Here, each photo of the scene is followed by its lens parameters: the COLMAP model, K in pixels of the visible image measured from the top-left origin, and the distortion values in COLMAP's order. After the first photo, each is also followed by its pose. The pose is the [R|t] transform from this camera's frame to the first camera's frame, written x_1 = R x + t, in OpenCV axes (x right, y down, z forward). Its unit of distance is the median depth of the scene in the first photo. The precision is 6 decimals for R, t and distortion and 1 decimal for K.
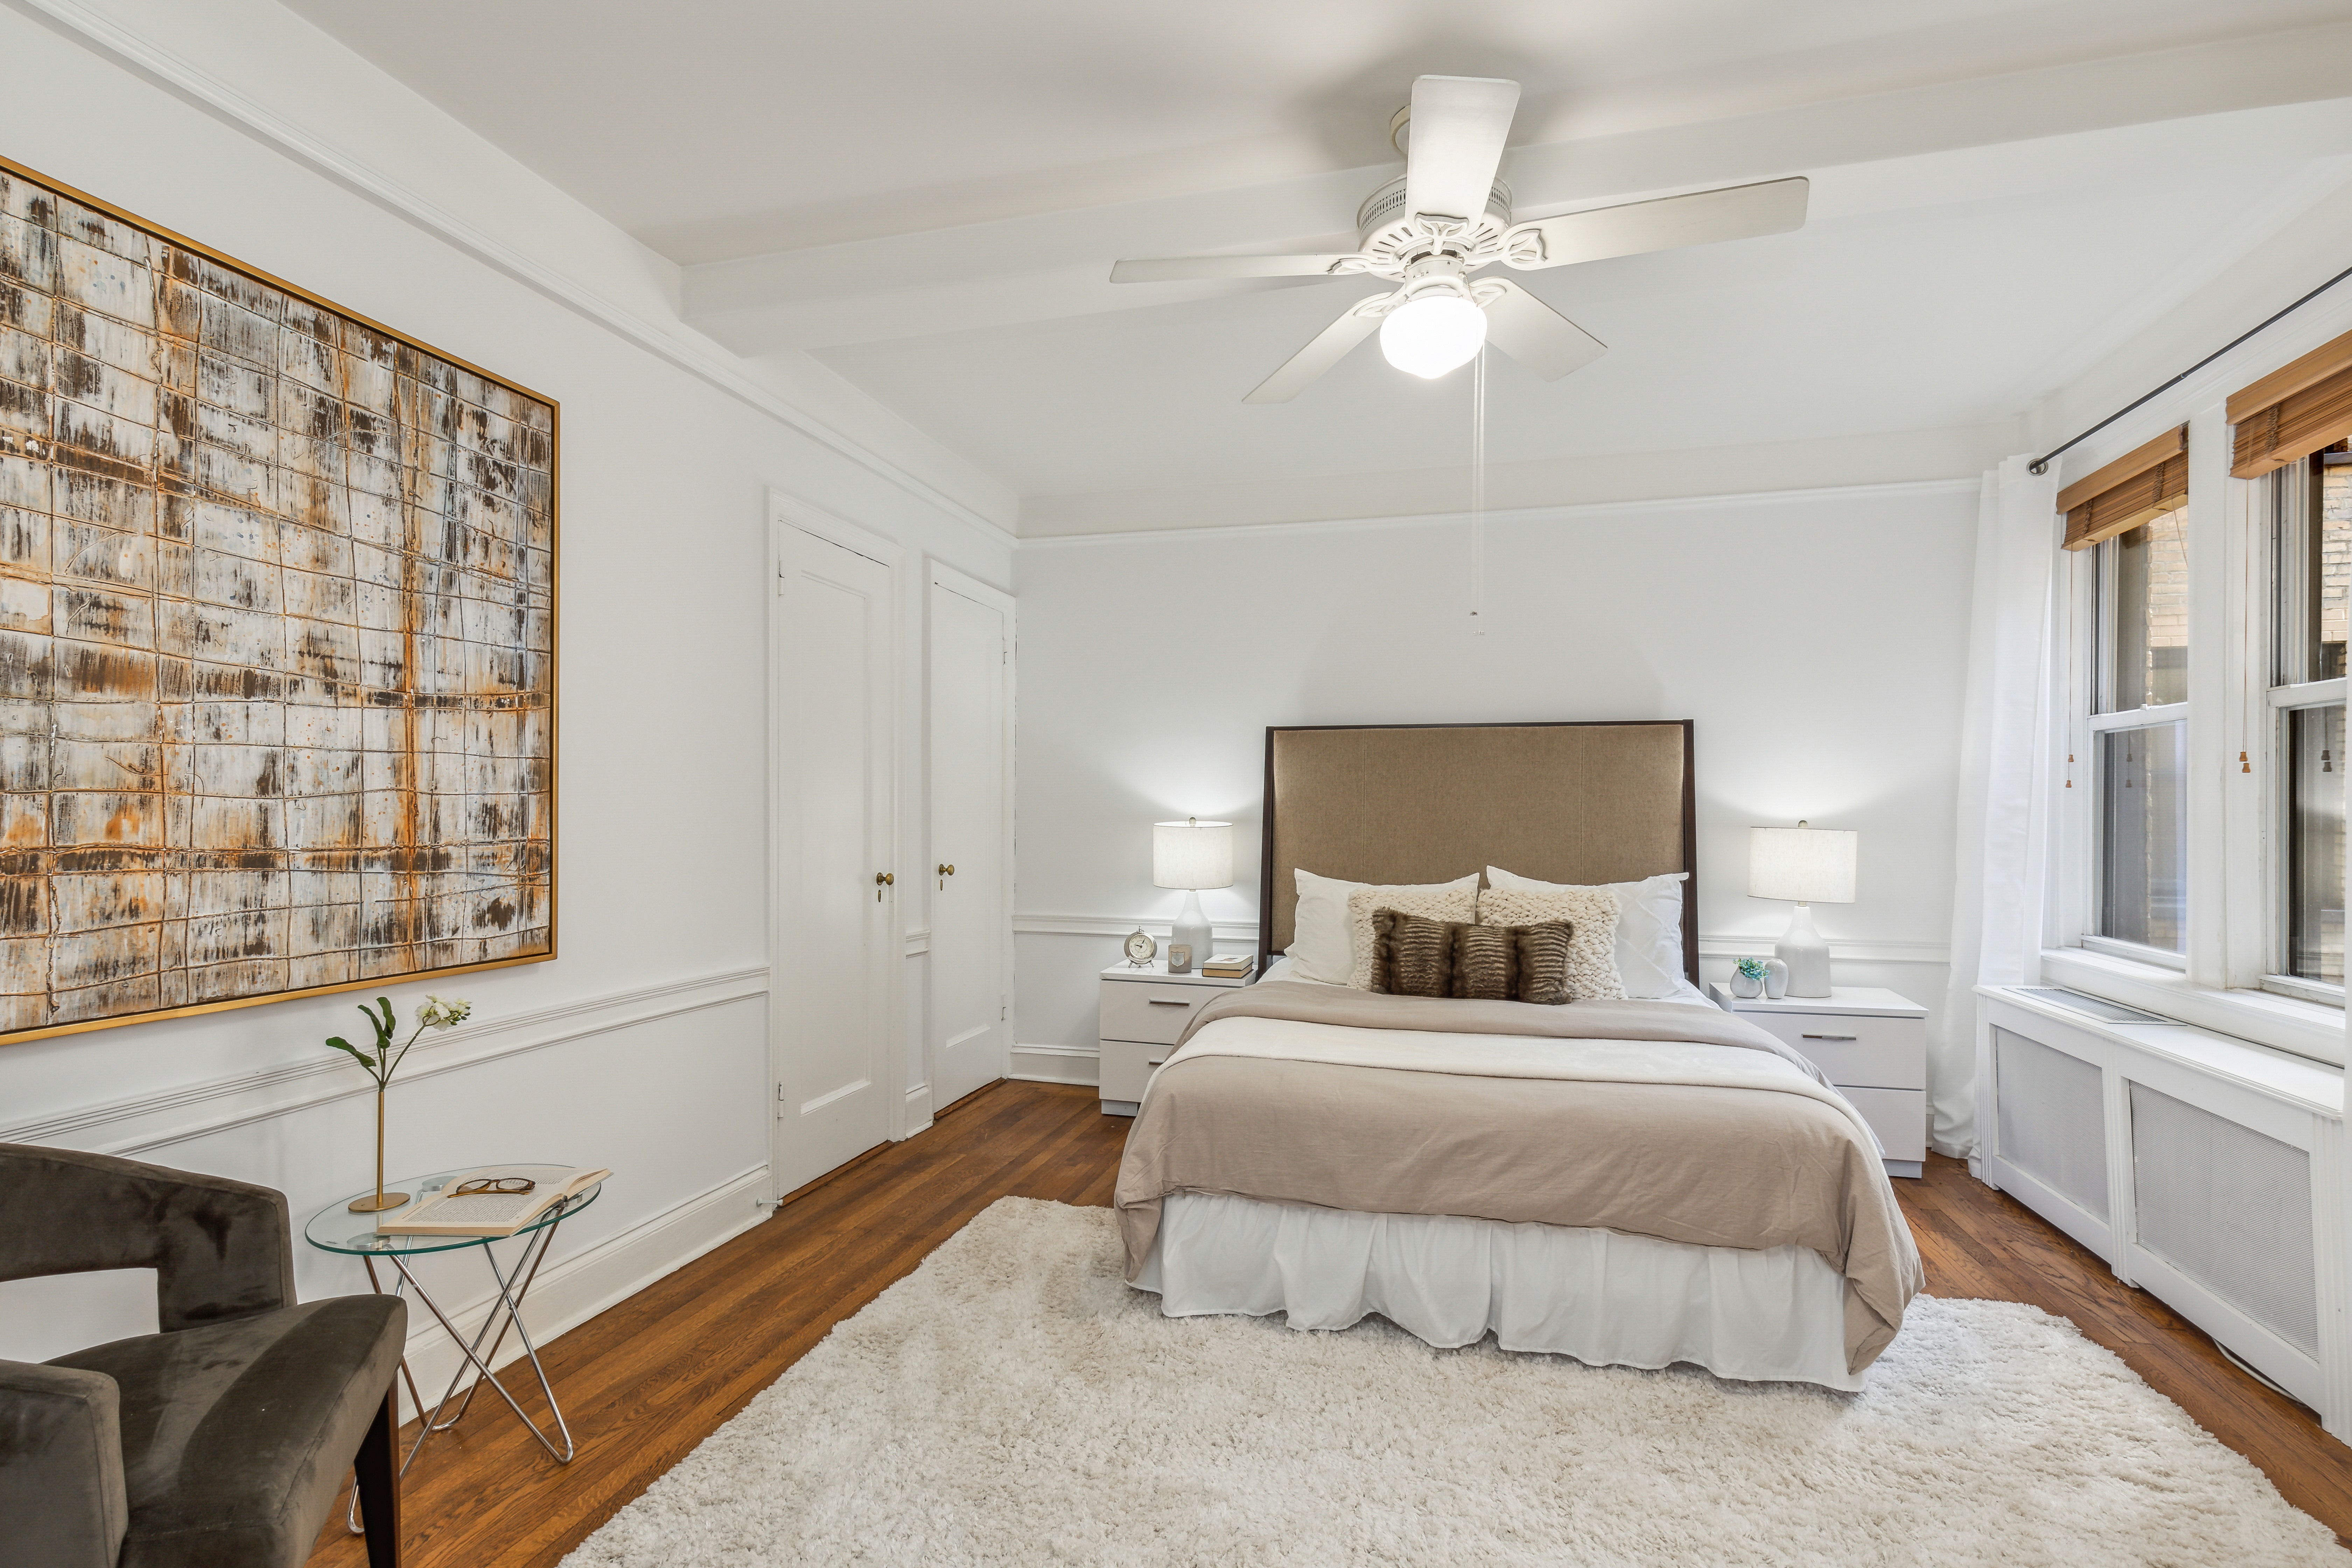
lens RADIAL K [[1112.1, 0, 1174.1], [0, 1112.1, 821.1], [0, 0, 1]] dist [-0.000646, -0.000101]
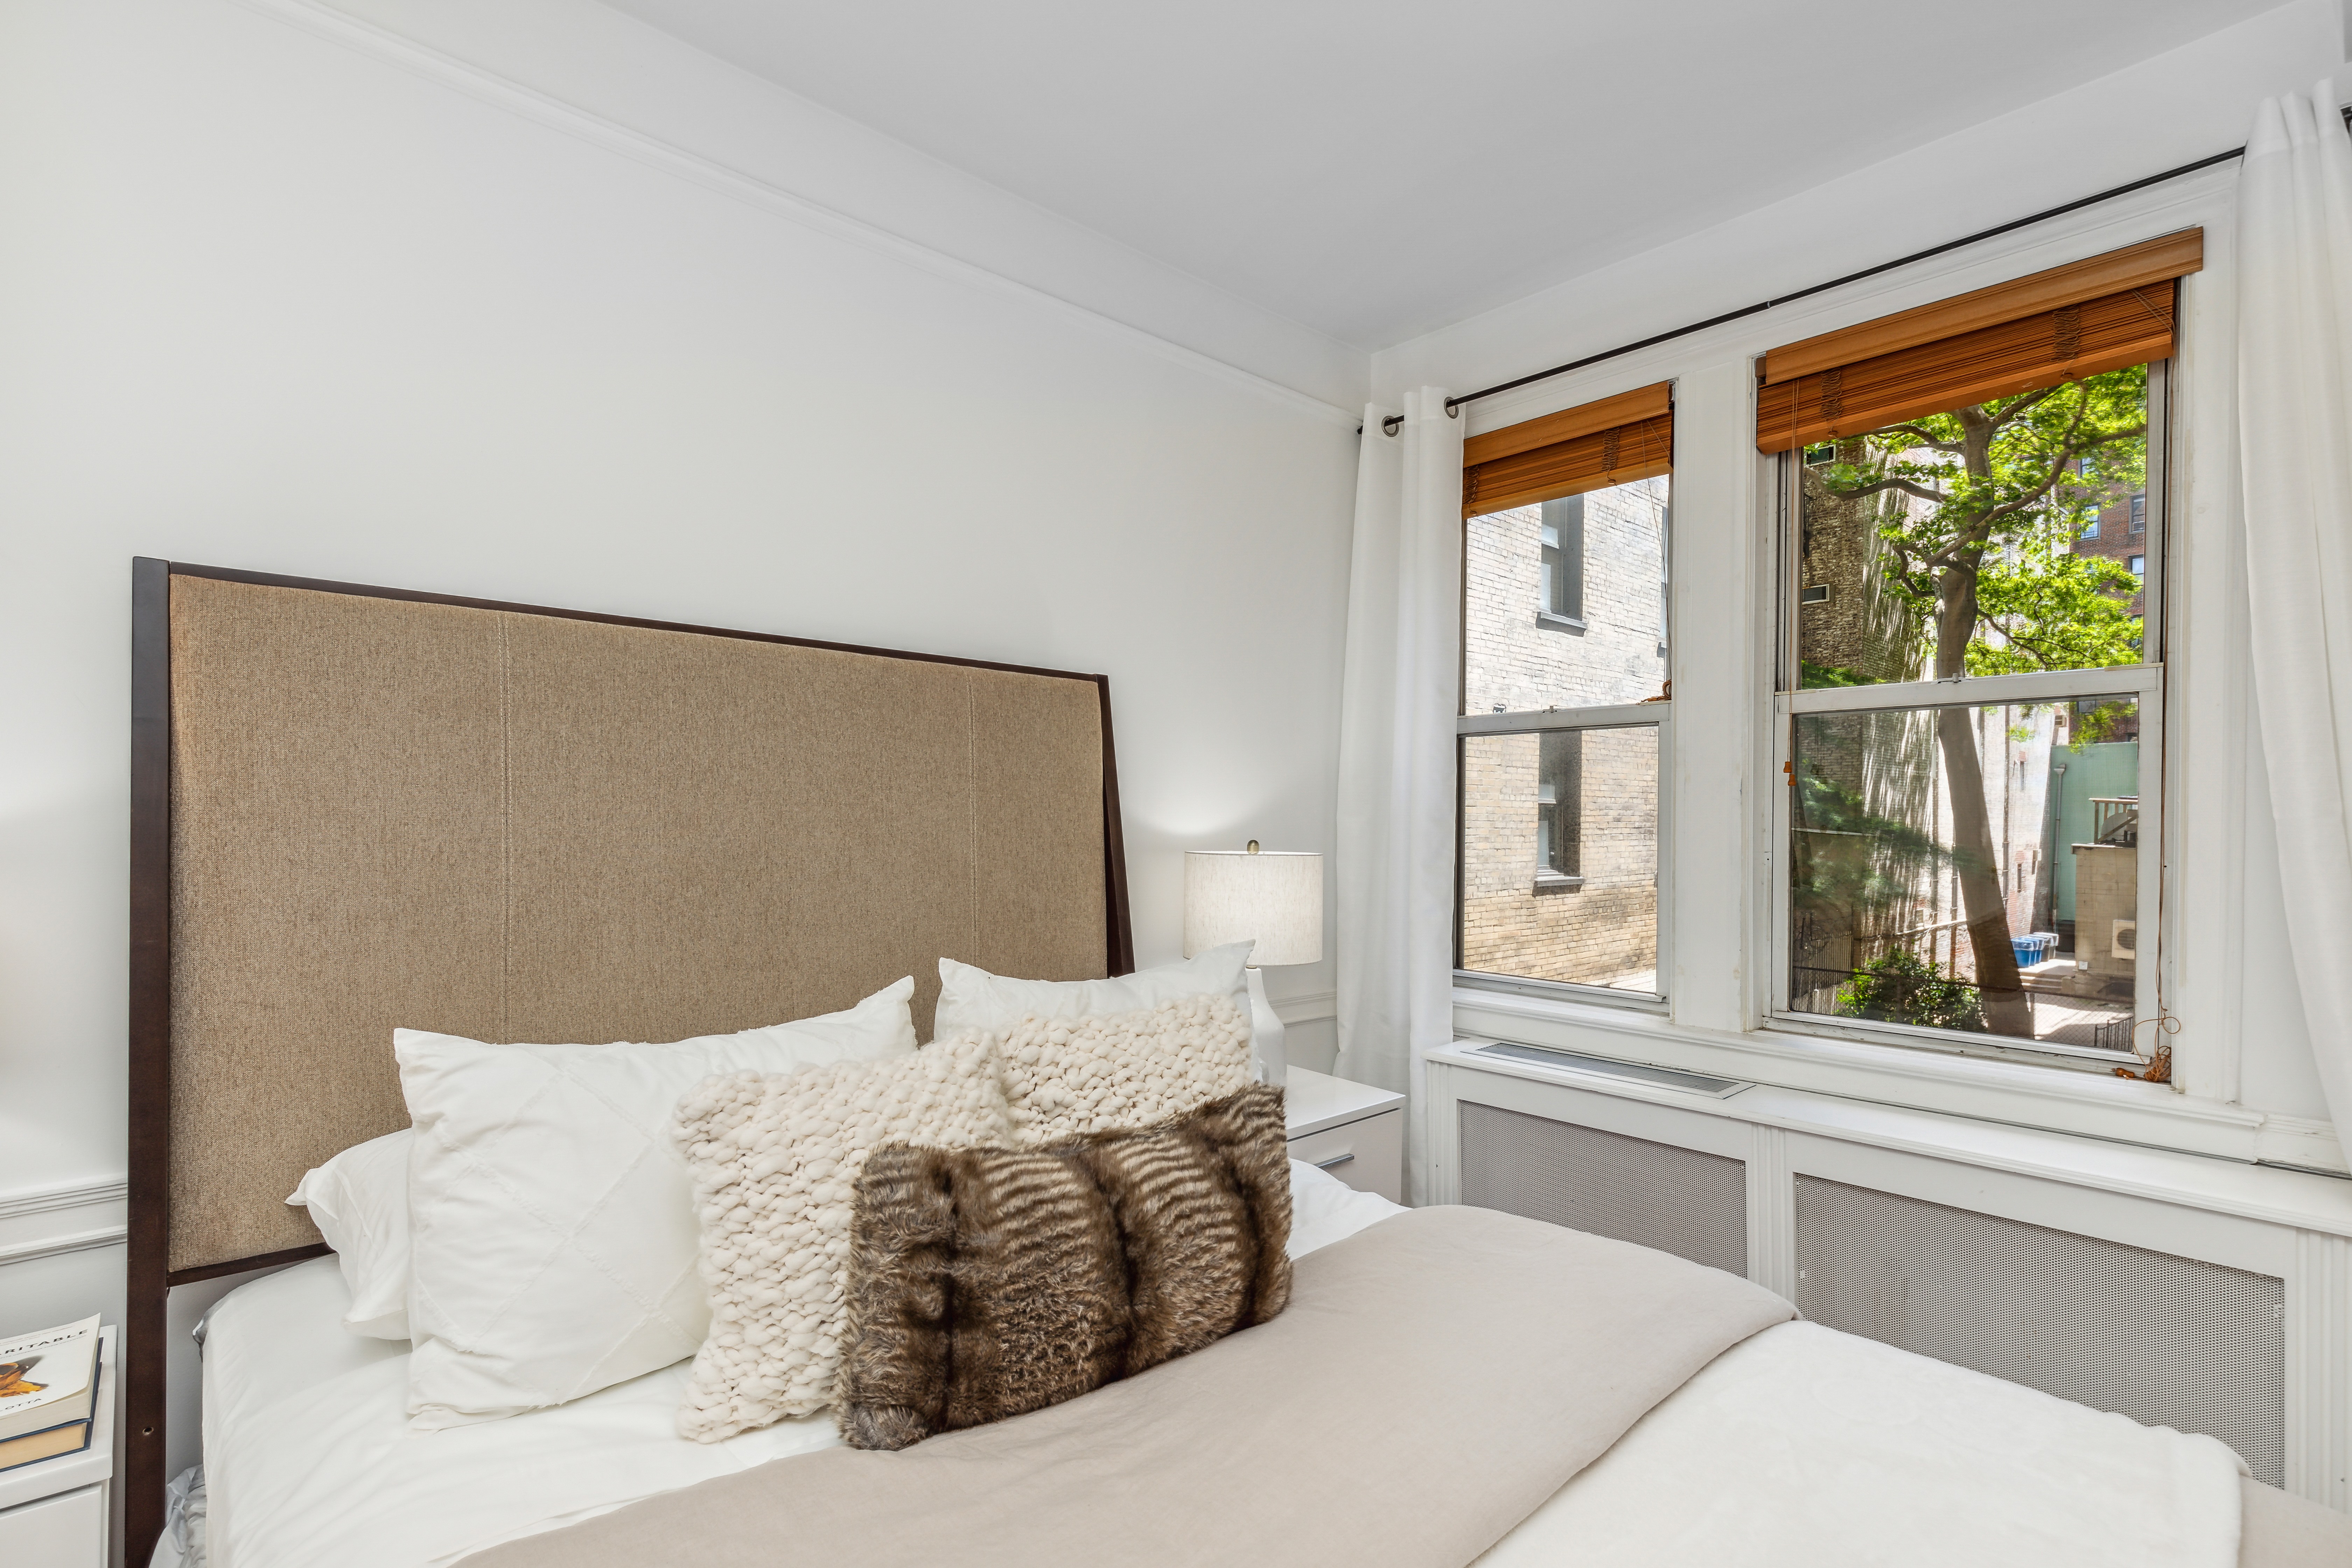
lens RADIAL K [[1112.1, 0, 1174.1], [0, 1112.1, 821.1], [0, 0, 1]] dist [-0.000646, -0.000101]
pose [[0.542822, -0.000981, 0.839847, -0.026441], [0.001876, 0.999998, -0.000045, -0.012911], [-0.839846, 0.001600, 0.542822, 0.763265]]
